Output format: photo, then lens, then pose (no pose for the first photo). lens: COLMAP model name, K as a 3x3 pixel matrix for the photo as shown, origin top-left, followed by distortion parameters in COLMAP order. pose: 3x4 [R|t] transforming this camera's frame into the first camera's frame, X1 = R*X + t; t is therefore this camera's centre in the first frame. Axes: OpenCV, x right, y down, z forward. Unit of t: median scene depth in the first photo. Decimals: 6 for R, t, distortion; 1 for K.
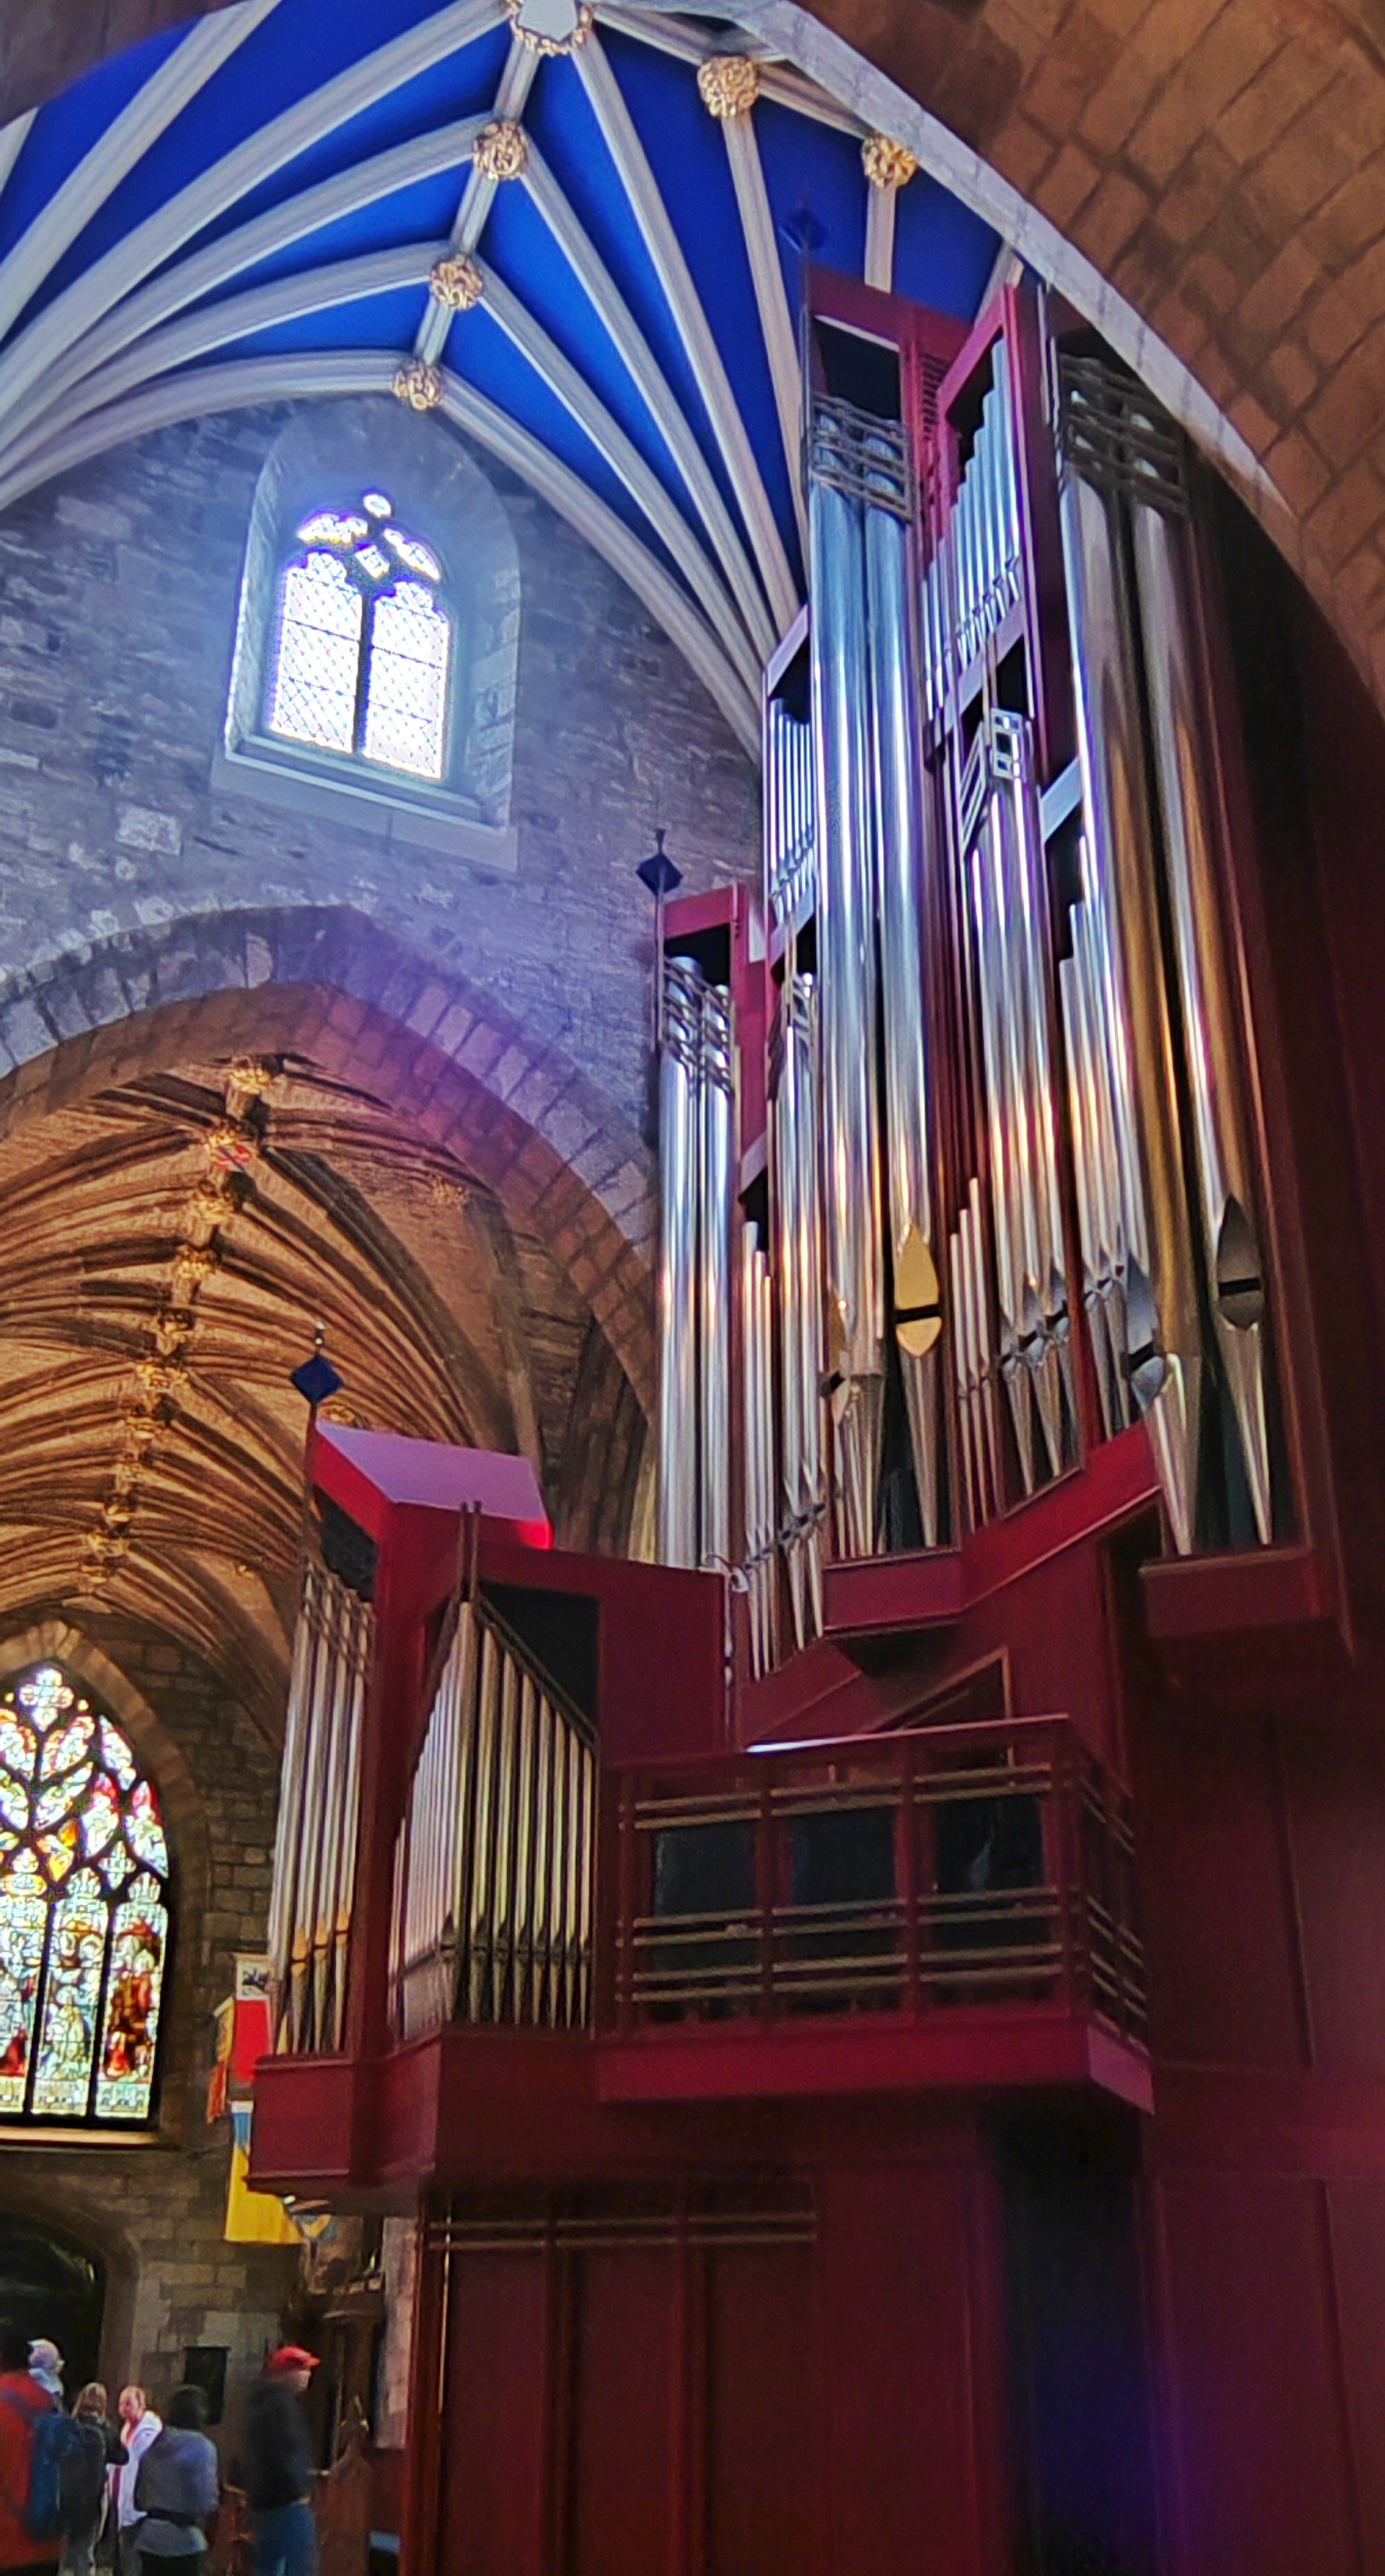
lens RADIAL K [[2316.7, 0, 696.2], [0, 2316.7, 1293.6], [0, 0, 1]] dist [0.014805, 0.018481]
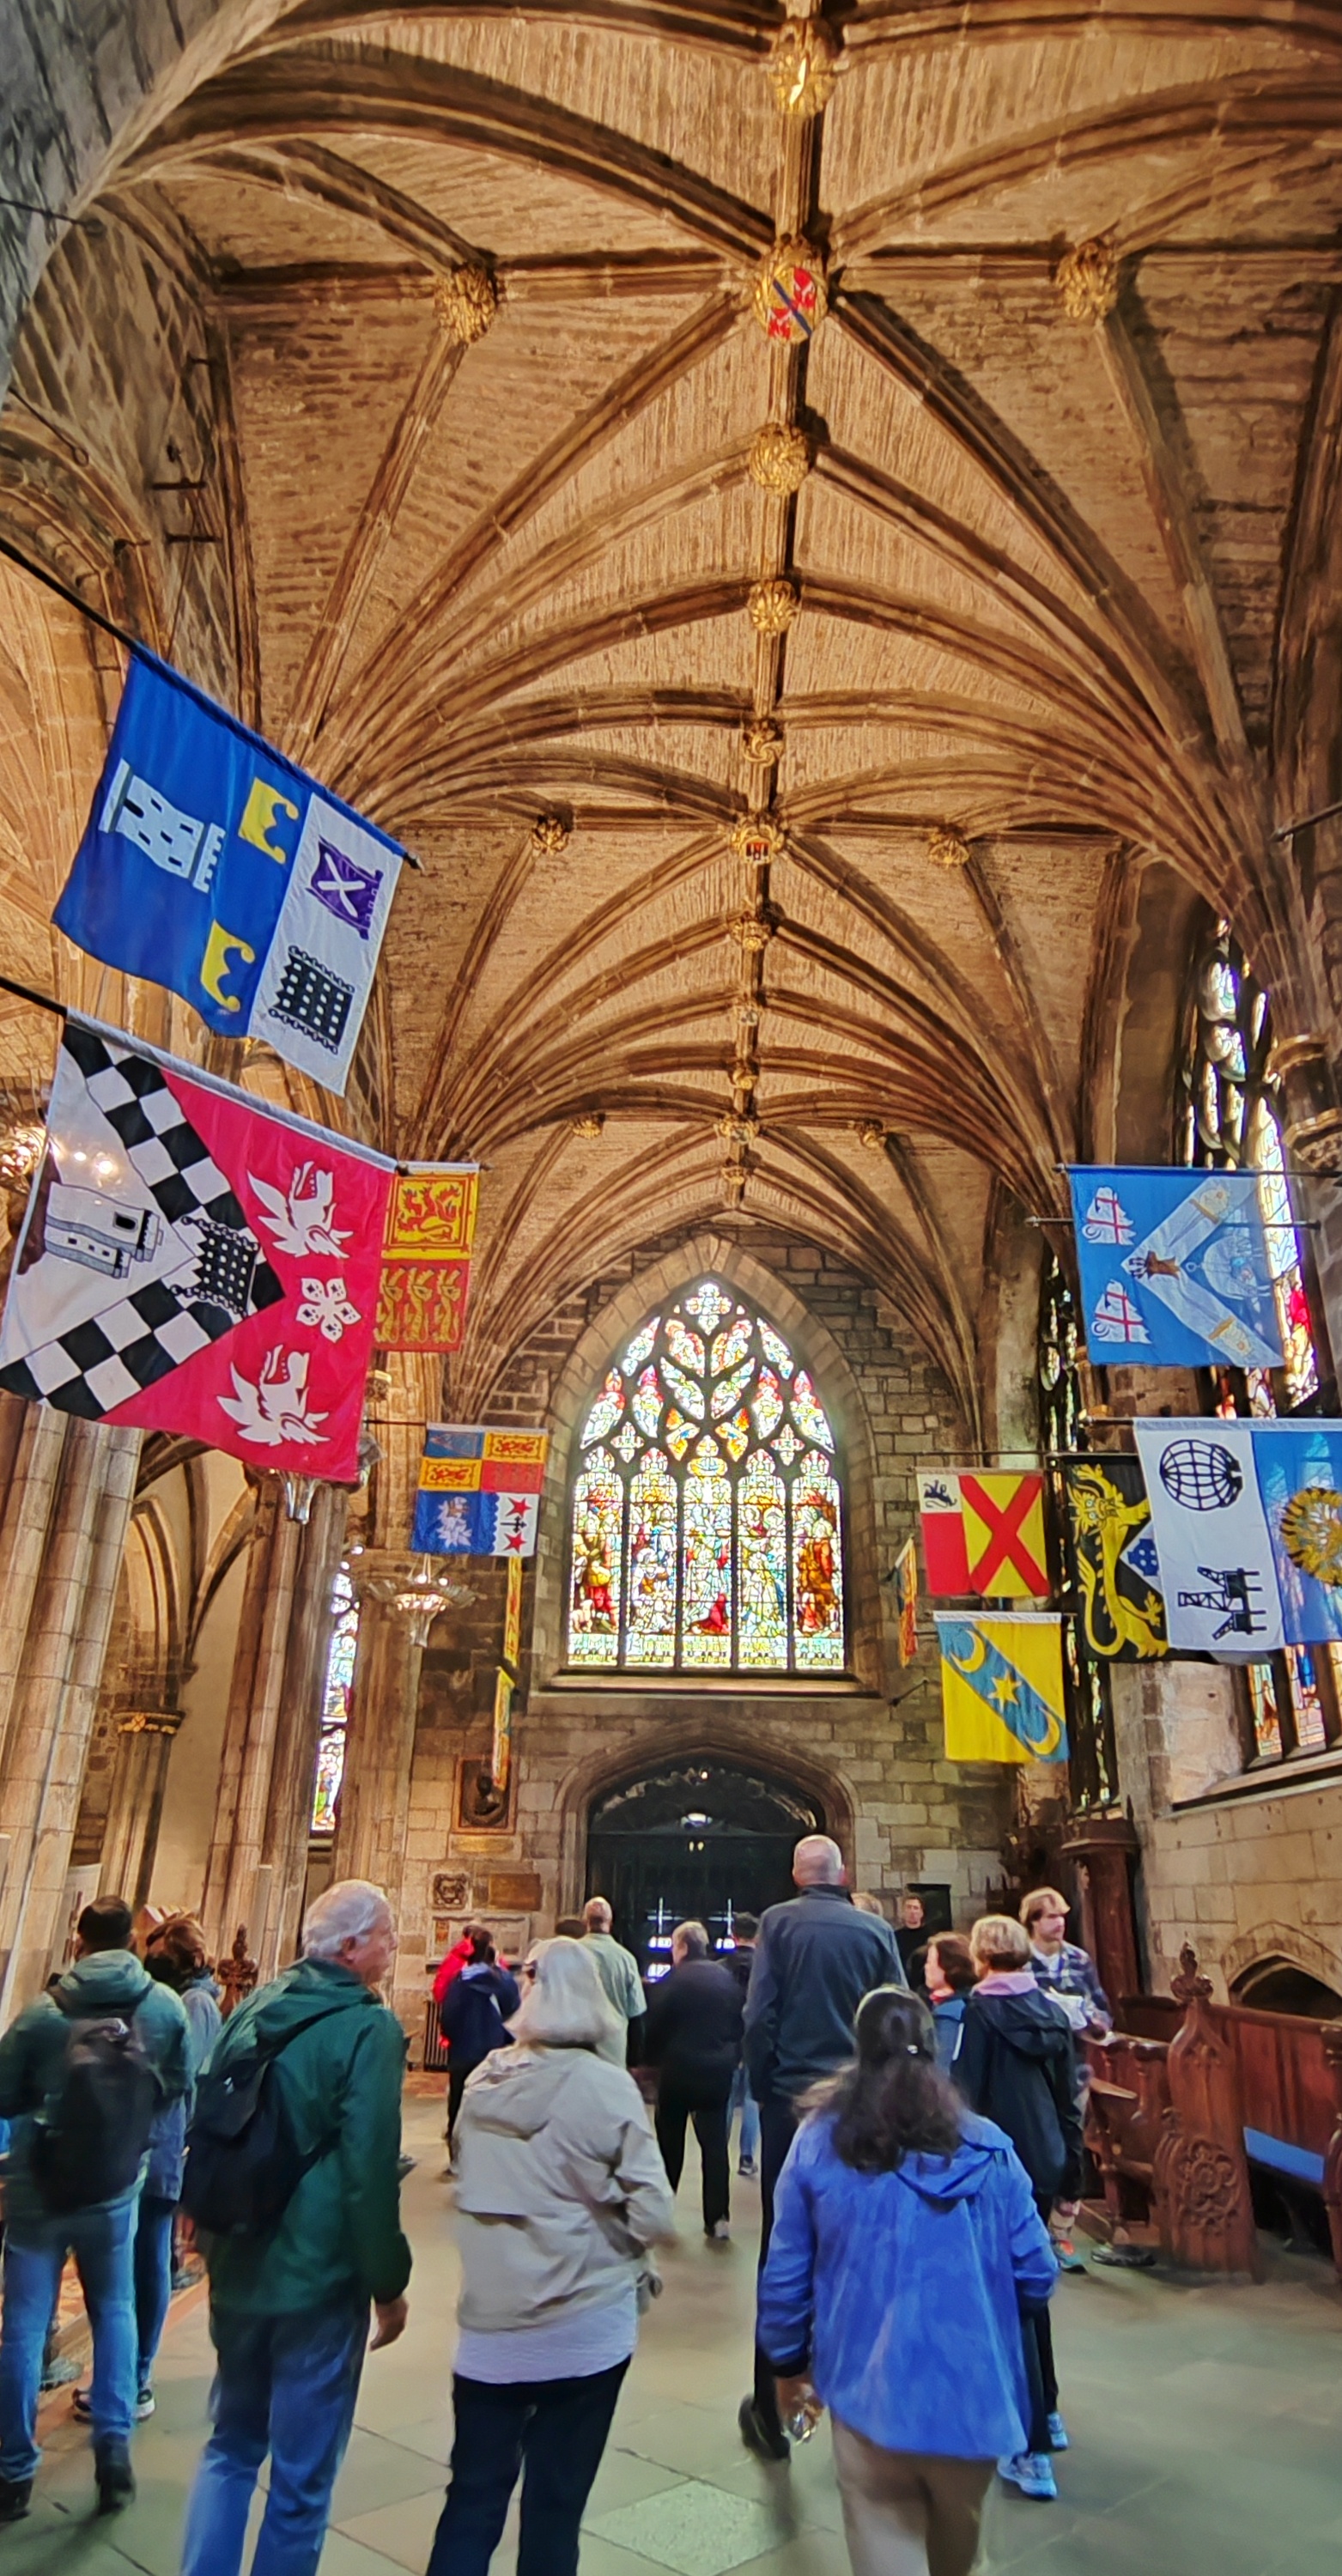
lens RADIAL K [[1370.6, 0, 675.6], [0, 1370.6, 1281.0], [0, 0, 1]] dist [0.001430, 0.000076]
pose [[0.944080, -0.122477, -0.306126, -0.093979], [0.122101, 0.992307, -0.020455, 0.179431], [0.306276, -0.018067, 0.951771, 0.378283]]
